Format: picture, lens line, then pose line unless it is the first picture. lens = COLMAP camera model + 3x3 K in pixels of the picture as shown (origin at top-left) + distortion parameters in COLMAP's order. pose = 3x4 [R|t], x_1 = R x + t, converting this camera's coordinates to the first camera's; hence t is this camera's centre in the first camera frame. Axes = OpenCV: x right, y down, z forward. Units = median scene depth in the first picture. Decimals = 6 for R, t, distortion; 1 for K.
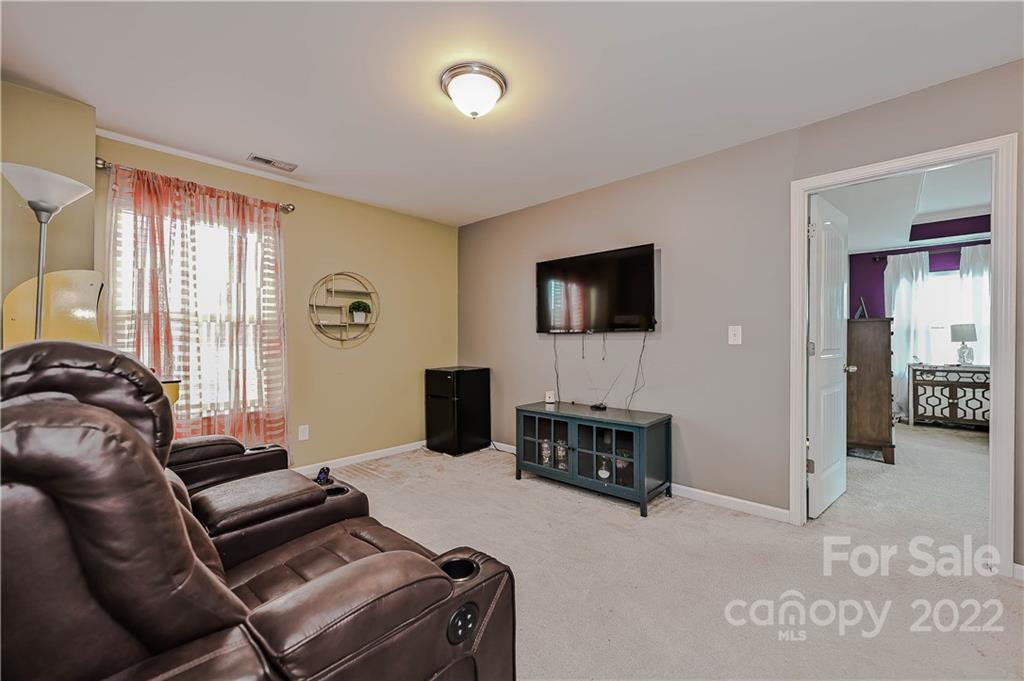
lens RADIAL K [[410.6, 0, 512.0], [0, 410.6, 340.5], [0, 0, 1]] dist [0.000618, 0.000154]
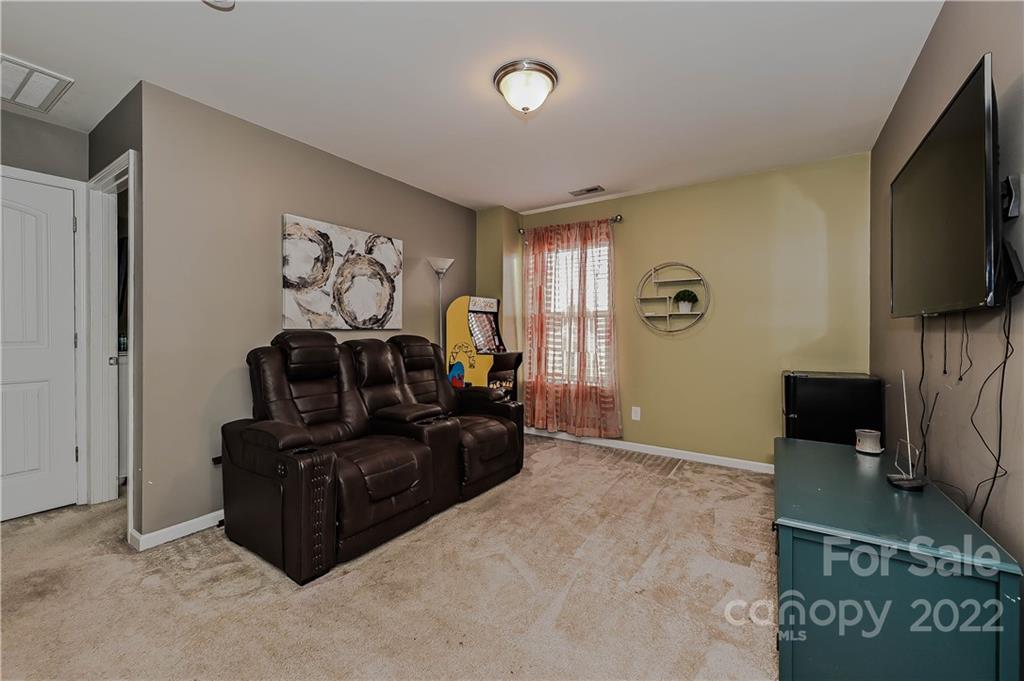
lens RADIAL K [[411.9, 0, 510.9], [0, 411.9, 329.7], [0, 0, 1]] dist [0.000609, 0.000184]
pose [[0.165365, 0.001463, -0.986231, 0.594814], [-0.002372, 0.999997, 0.001086, -0.004210], [0.986230, 0.002160, 0.165367, 0.522962]]
